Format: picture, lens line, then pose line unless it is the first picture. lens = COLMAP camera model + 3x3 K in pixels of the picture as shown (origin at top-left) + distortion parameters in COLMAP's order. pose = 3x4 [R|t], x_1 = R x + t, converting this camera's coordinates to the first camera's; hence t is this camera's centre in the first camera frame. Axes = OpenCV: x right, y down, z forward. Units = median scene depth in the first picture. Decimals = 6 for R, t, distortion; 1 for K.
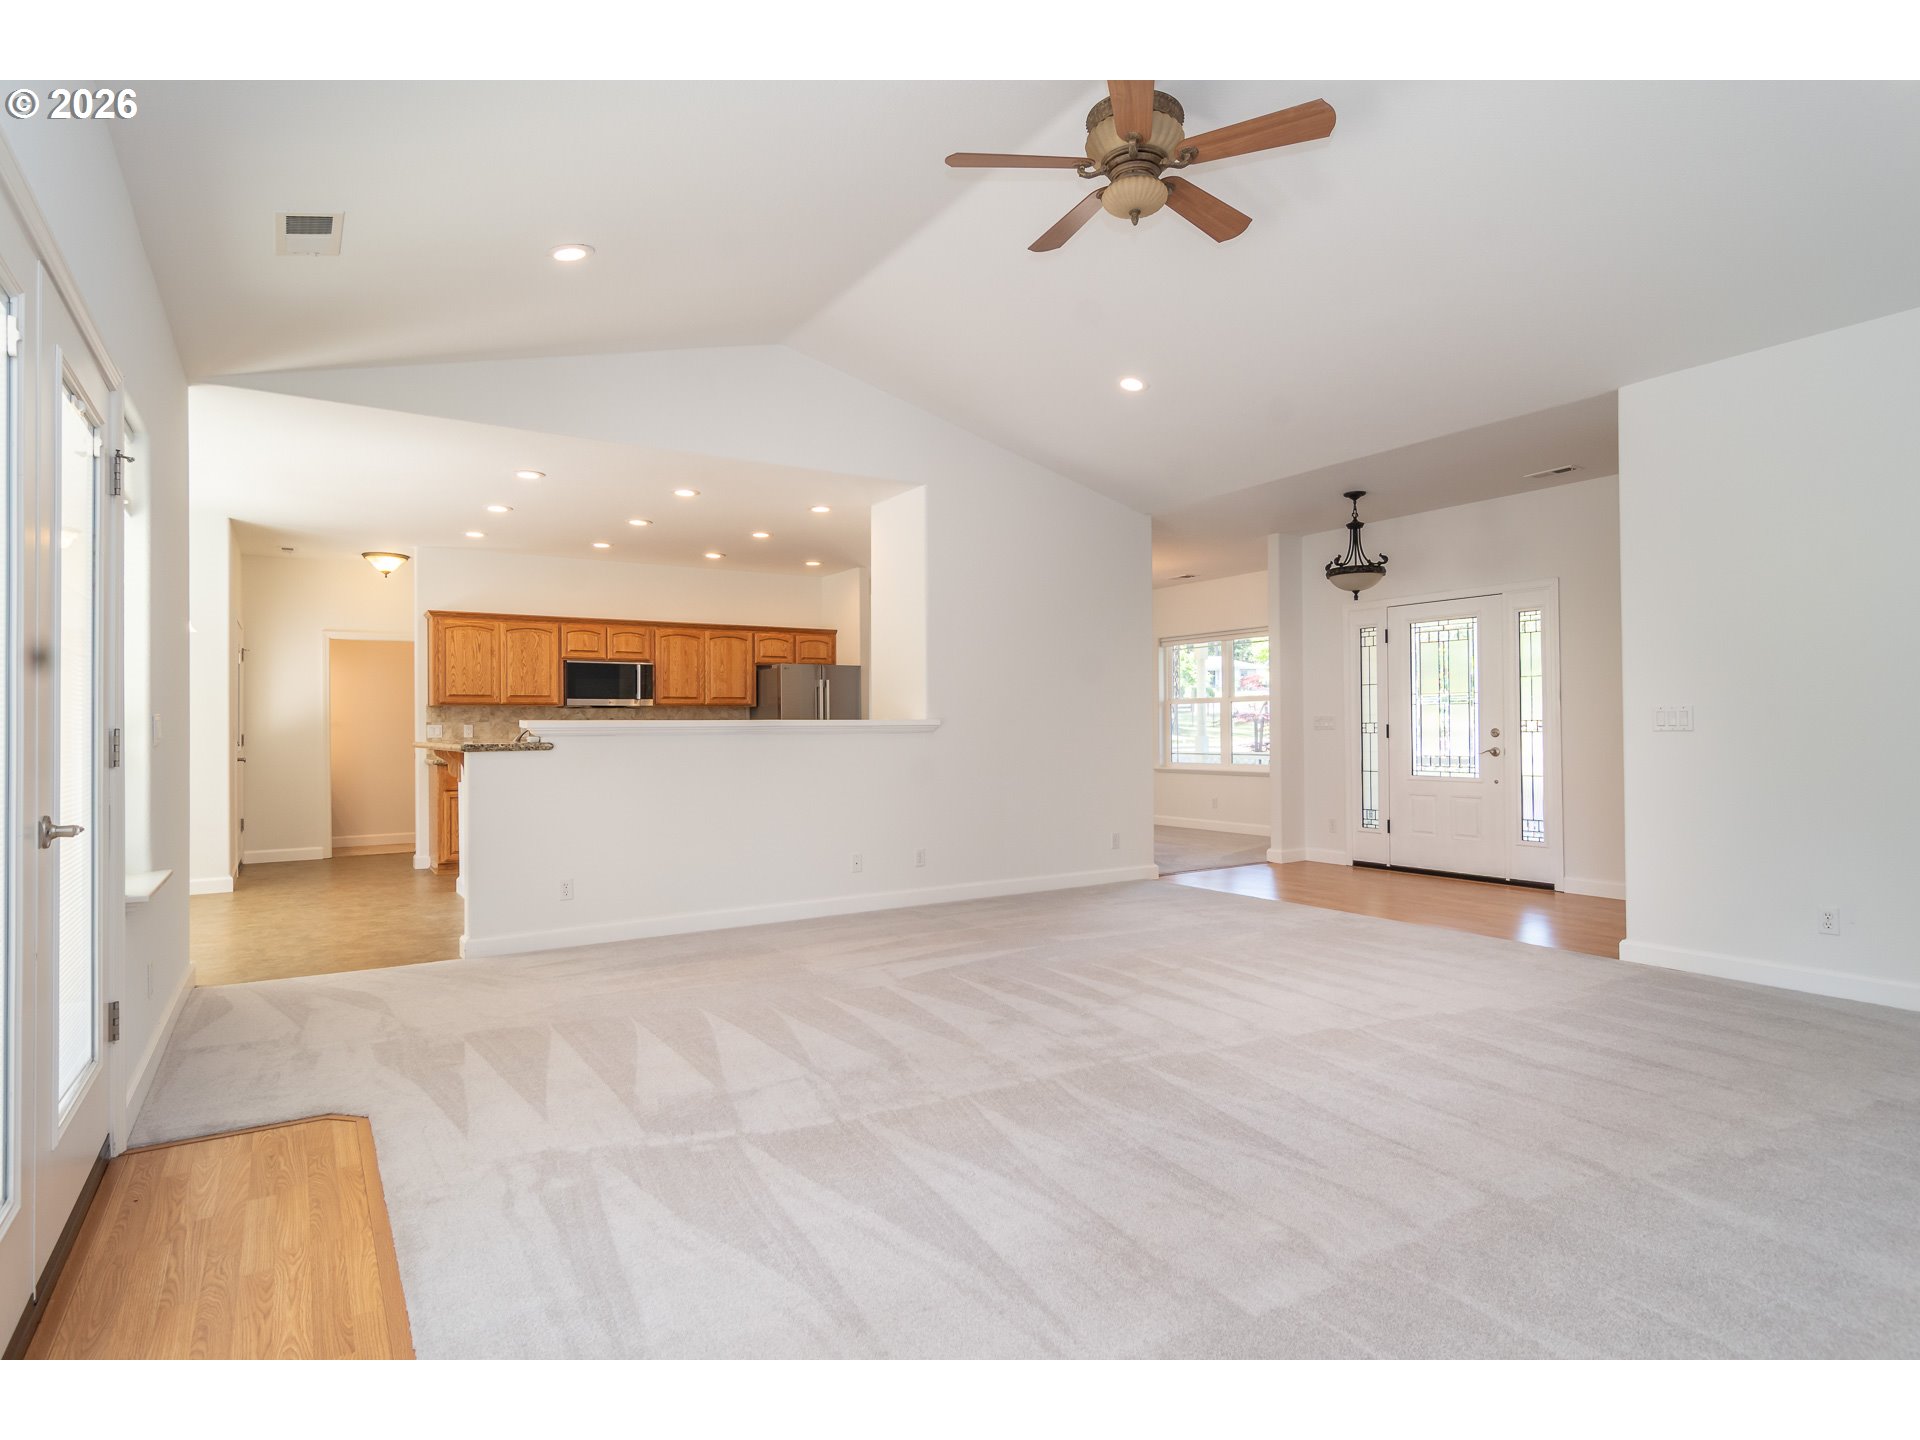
lens RADIAL K [[1030.5, 0, 944.5], [0, 1030.5, 722.8], [0, 0, 1]] dist [-0.000583, 0.000048]
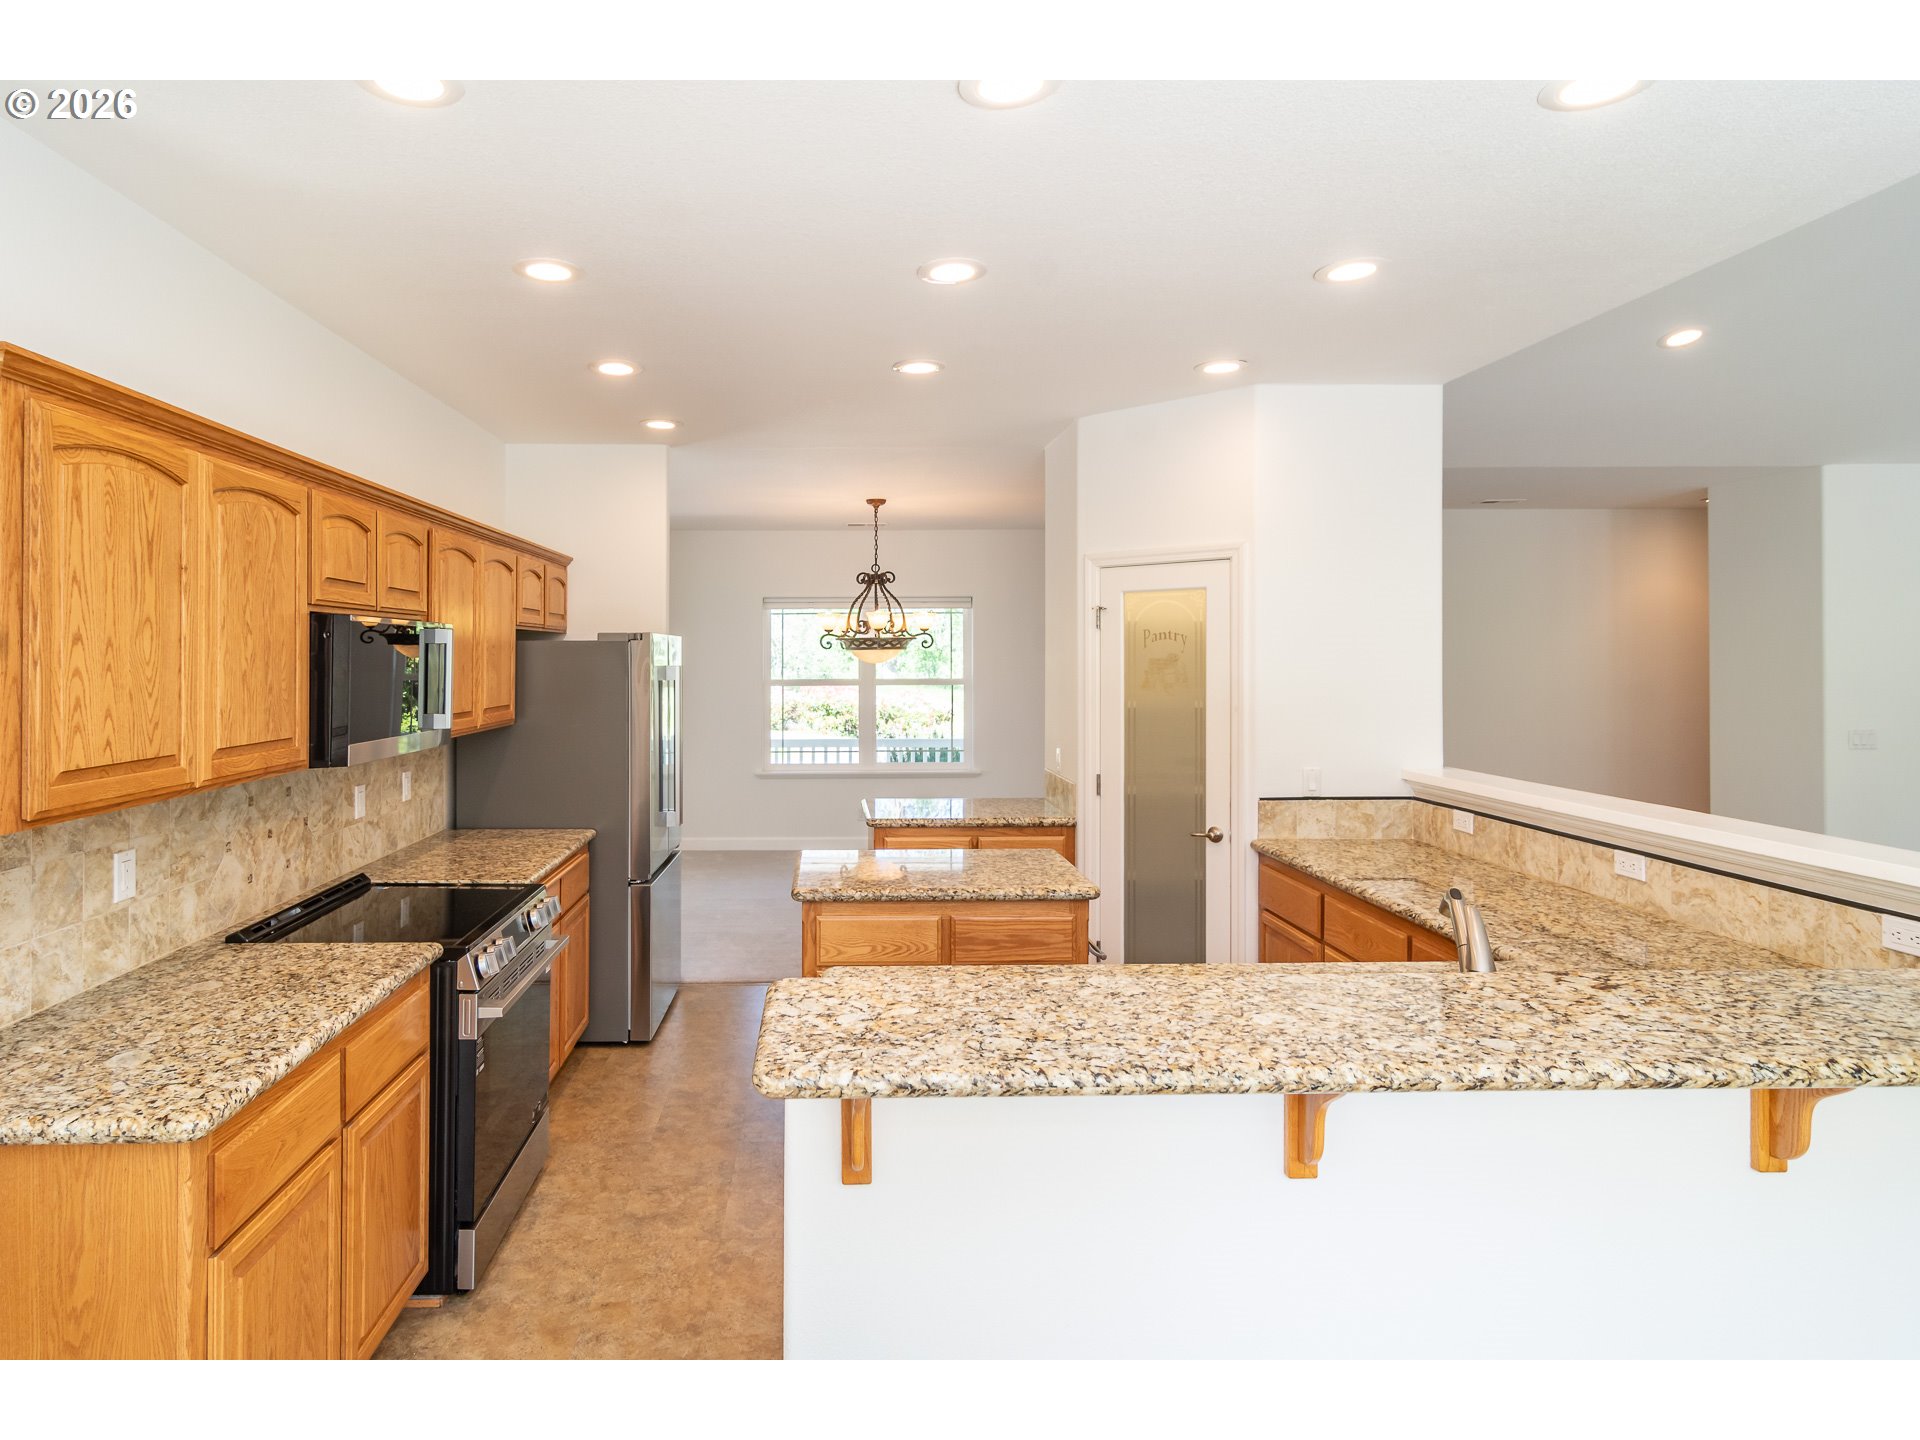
lens RADIAL K [[1066.3, 0, 845.8], [0, 1066.3, 651.6], [0, 0, 1]] dist [0.001239, 0.000349]
pose [[0.521724, 0.010793, 0.853046, -0.538469], [-0.007631, 0.999939, -0.007984, -0.047173], [-0.853080, -0.002345, 0.521774, 0.700303]]
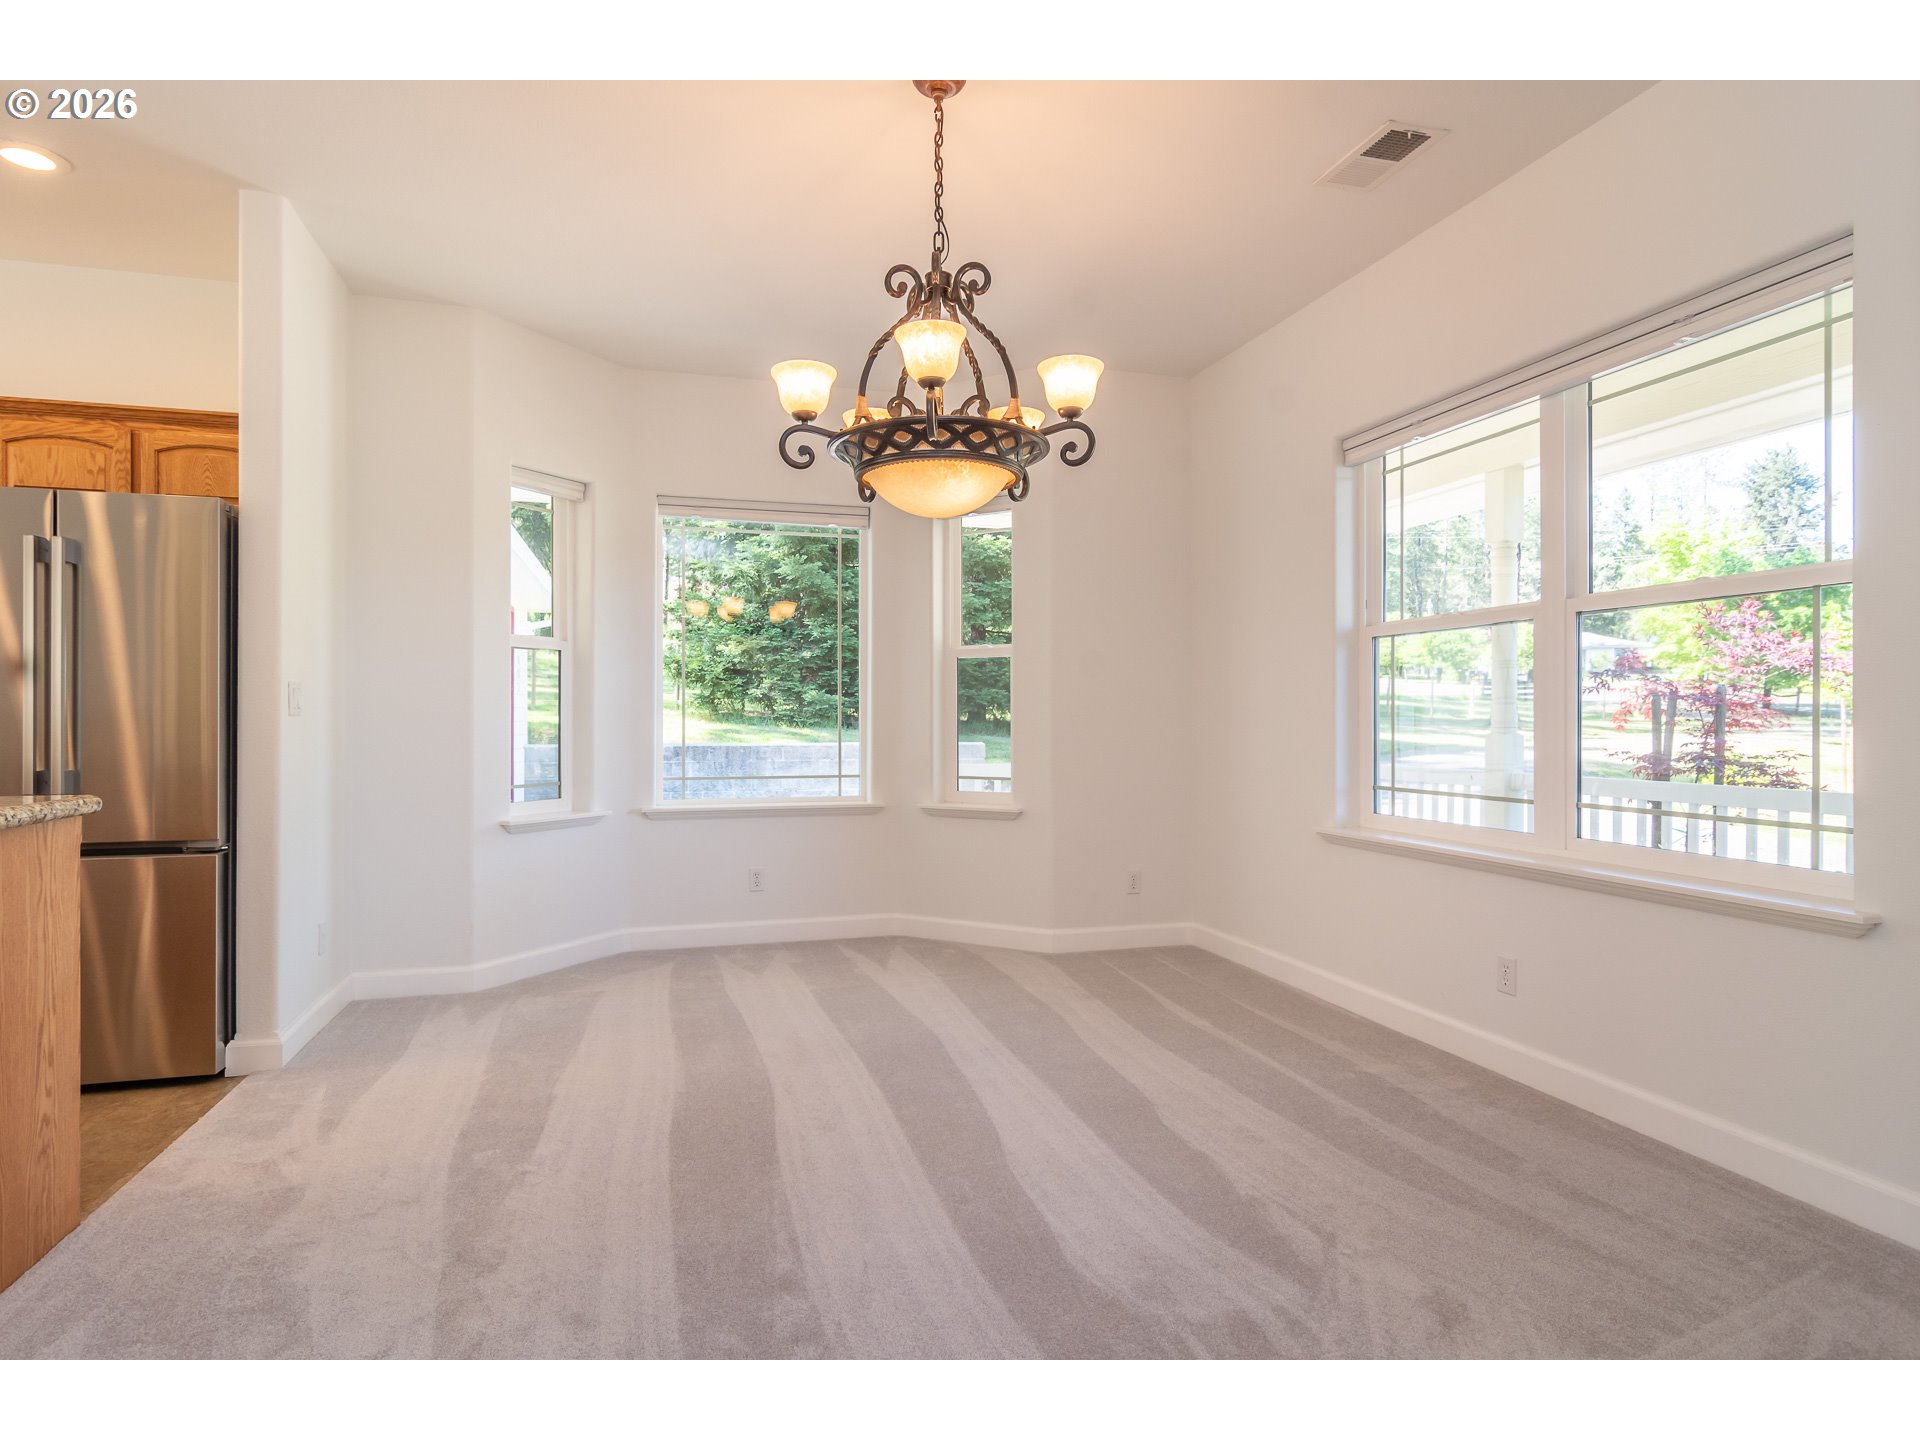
lens RADIAL K [[1030.5, 0, 944.5], [0, 1030.5, 722.8], [0, 0, 1]] dist [-0.000583, 0.000048]
pose [[0.961742, 0.005844, -0.273895, 0.223674], [-0.002789, 0.999930, 0.011541, 0.007722], [0.273943, -0.010336, 0.961690, 0.818702]]
